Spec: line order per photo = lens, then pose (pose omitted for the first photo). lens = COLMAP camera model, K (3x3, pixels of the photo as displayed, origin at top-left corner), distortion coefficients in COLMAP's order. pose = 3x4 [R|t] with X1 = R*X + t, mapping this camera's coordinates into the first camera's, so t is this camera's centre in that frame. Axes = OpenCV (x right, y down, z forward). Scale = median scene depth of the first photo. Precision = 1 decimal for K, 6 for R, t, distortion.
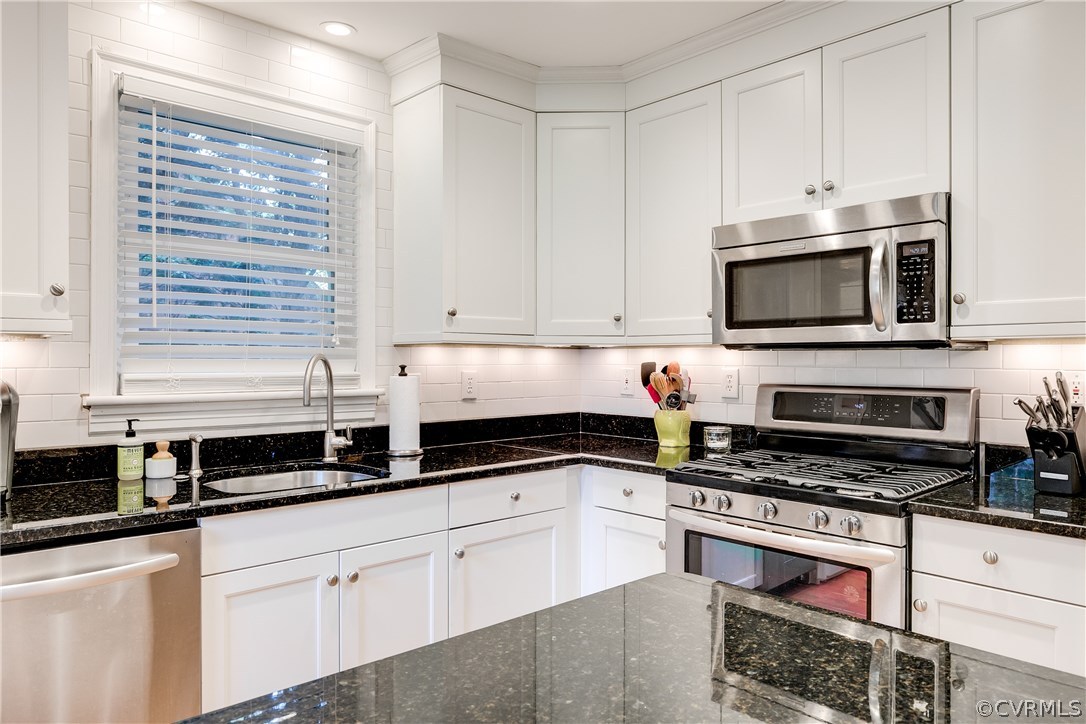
lens RADIAL K [[732.0, 0, 537.3], [0, 732.0, 359.4], [0, 0, 1]] dist [-0.004015, 0.004924]
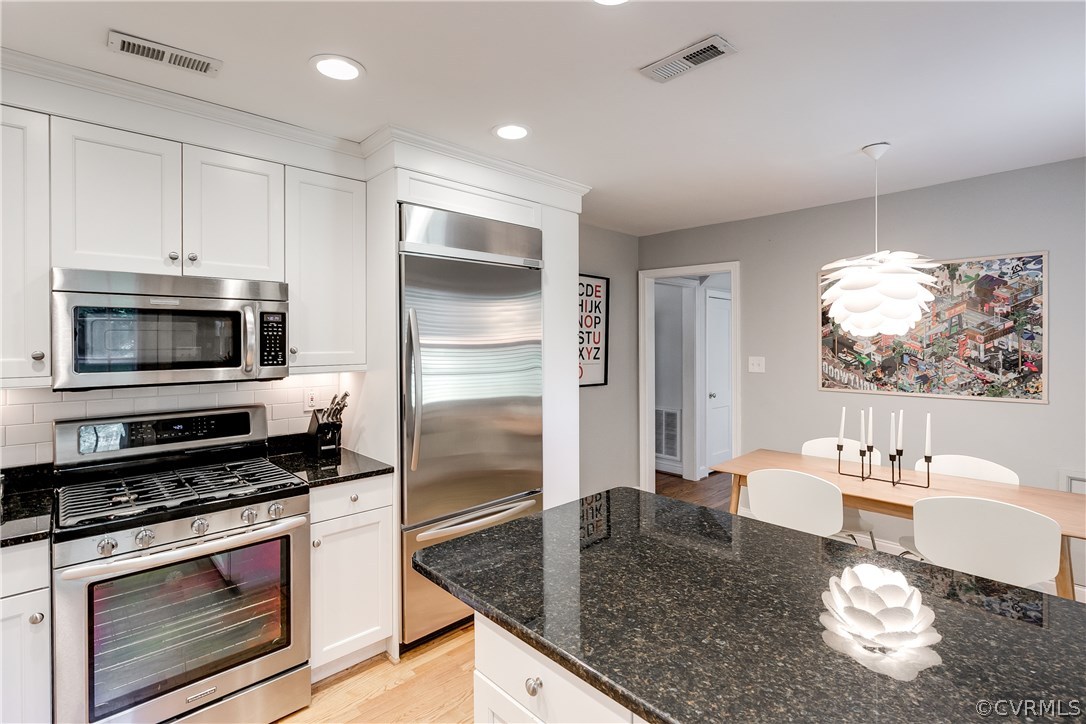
lens RADIAL K [[519.8, 0, 546.7], [0, 519.8, 344.9], [0, 0, 1]] dist [0.000249, -0.000063]
pose [[-0.016067, -0.010332, 0.999818, -0.504761], [0.007314, 0.999919, 0.010450, -0.089850], [-0.999844, 0.007481, -0.015990, 0.400736]]
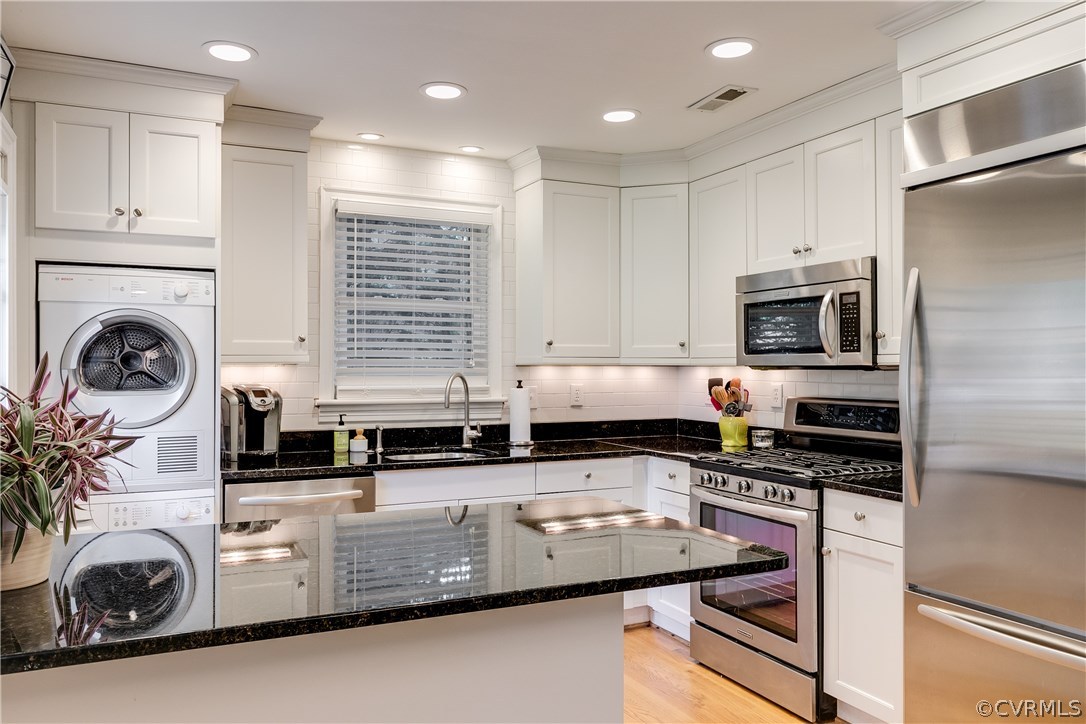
lens RADIAL K [[813.2, 0, 540.7], [0, 813.2, 361.1], [0, 0, 1]] dist [-0.000396, -0.002349]
pose [[0.956758, -0.002891, -0.290870, 0.361235], [0.000861, 0.999974, -0.007105, -0.020988], [0.290883, 0.006548, 0.956736, -0.549938]]
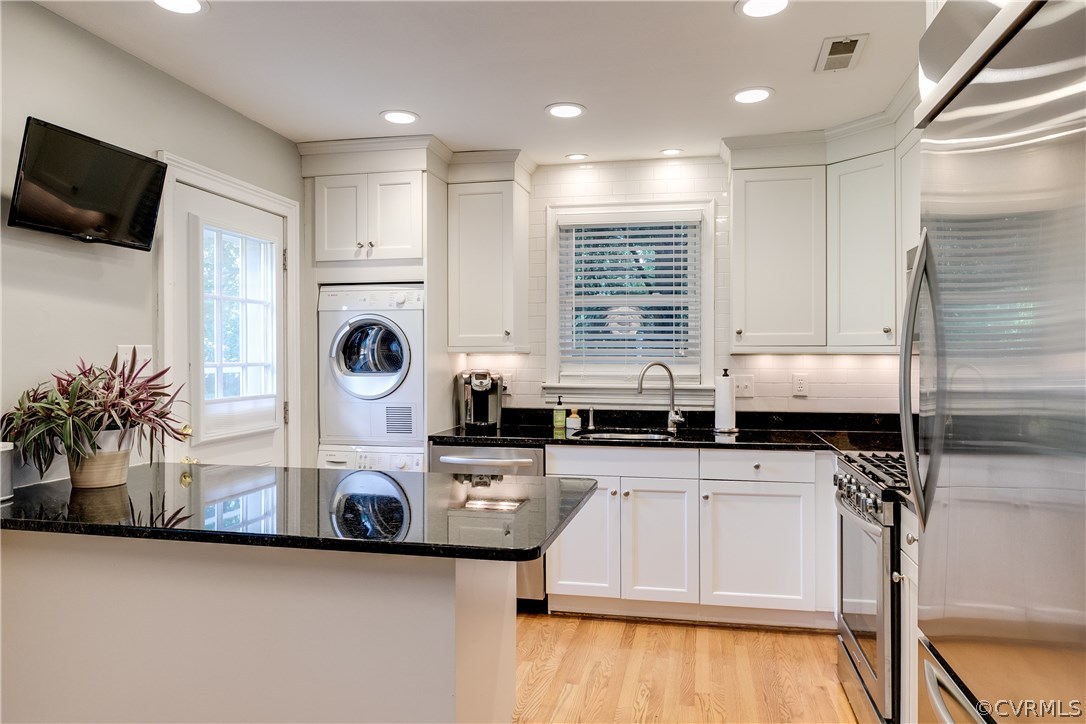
lens RADIAL K [[732.0, 0, 554.1], [0, 732.0, 358.6], [0, 0, 1]] dist [-0.004015, 0.004924]
pose [[0.586274, 0.001639, -0.810111, 0.922923], [0.000084, 0.999998, 0.002084, -0.018192], [0.810113, -0.001290, 0.586272, -0.121010]]
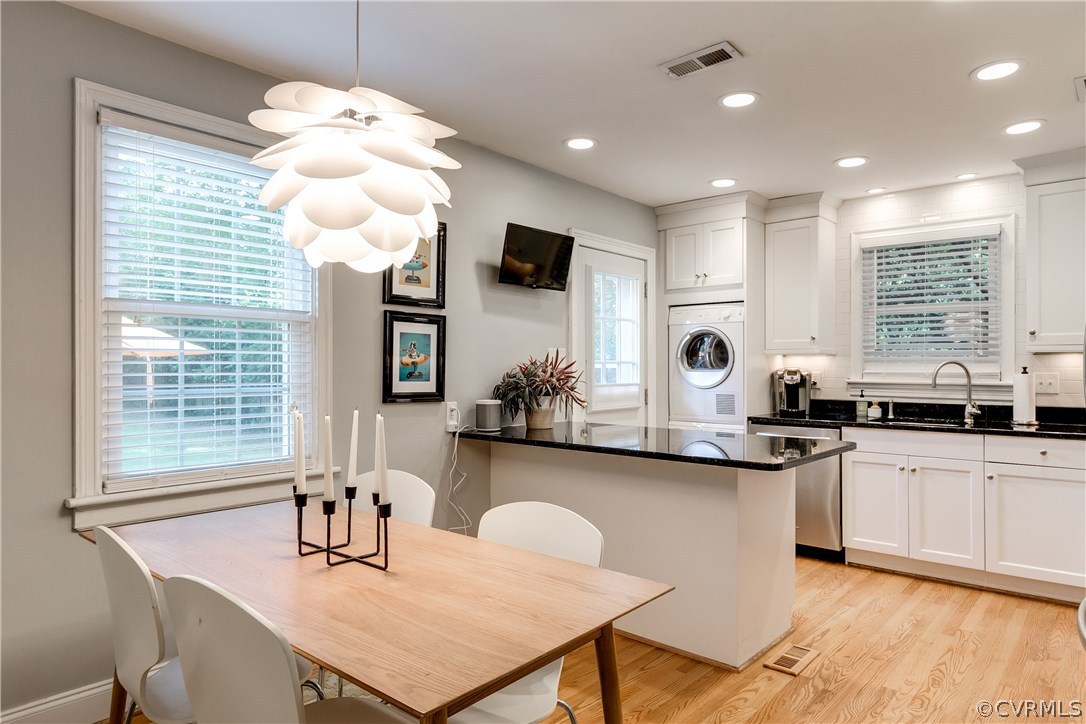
lens RADIAL K [[667.9, 0, 554.9], [0, 667.9, 364.0], [0, 0, 1]] dist [-0.001527, 0.000883]
pose [[0.119880, -0.005124, -0.992775, 1.323144], [-0.001240, 0.999985, -0.005311, 0.012162], [0.992788, 0.001868, 0.119872, -0.192812]]
